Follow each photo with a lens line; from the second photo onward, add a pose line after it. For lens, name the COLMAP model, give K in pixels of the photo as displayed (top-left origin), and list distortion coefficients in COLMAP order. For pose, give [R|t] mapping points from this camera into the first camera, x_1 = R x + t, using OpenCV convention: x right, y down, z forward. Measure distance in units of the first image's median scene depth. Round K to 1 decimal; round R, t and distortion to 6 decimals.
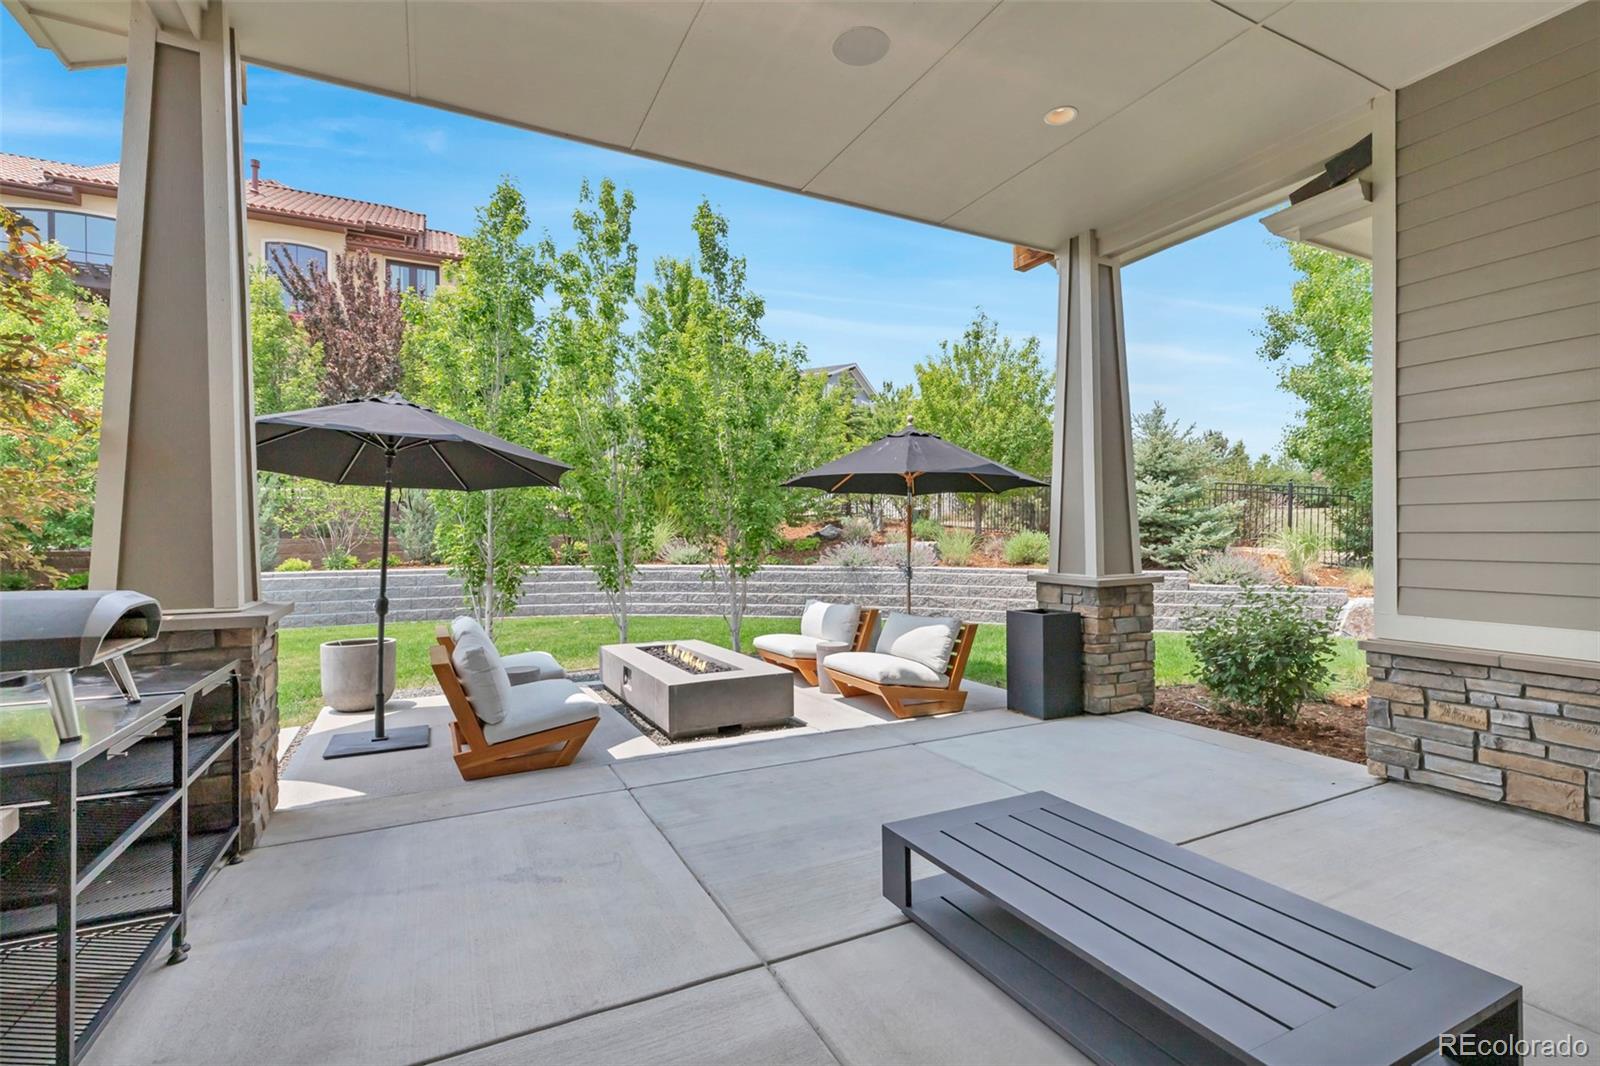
lens RADIAL K [[729.9, 0, 802.3], [0, 729.9, 536.2], [0, 0, 1]] dist [0.001989, 0.000558]
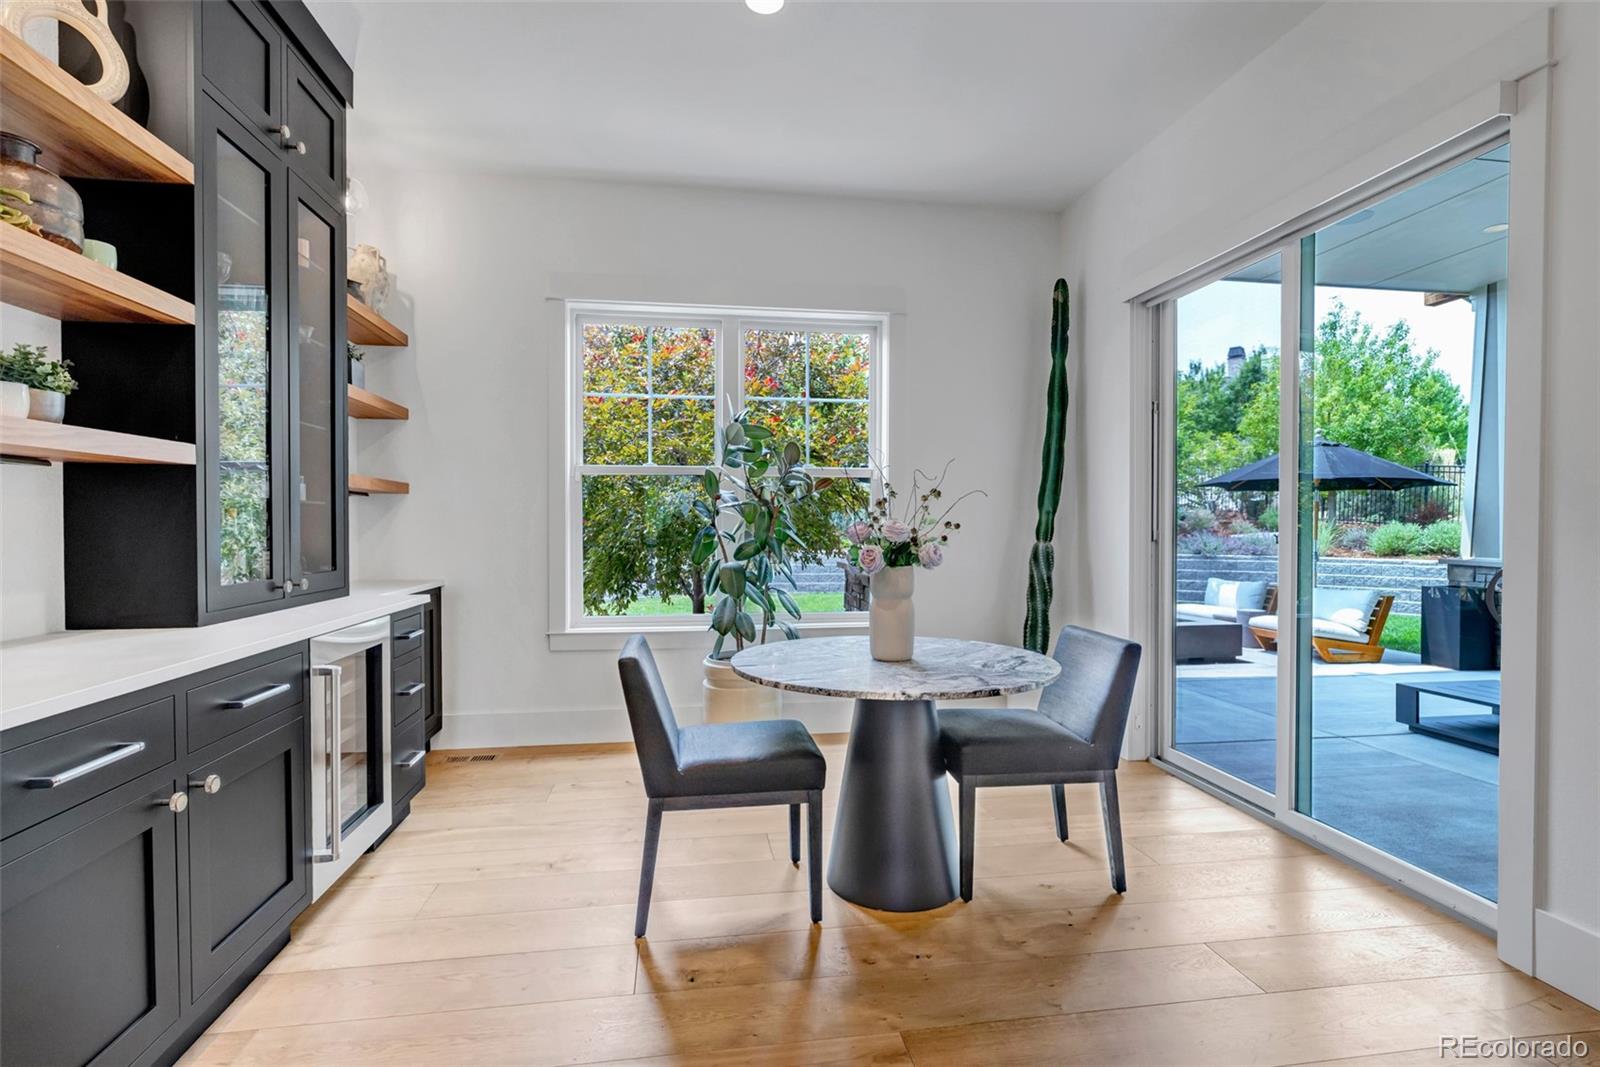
lens RADIAL K [[768.7, 0, 800.0], [0, 768.7, 533.5], [0, 0, 1]] dist [-0.002954, -0.000340]
pose [[0.950166, 0.008335, -0.311633, -0.330539], [-0.005169, 0.999926, 0.010984, 0.001921], [0.311701, -0.008826, 0.950139, -0.598270]]
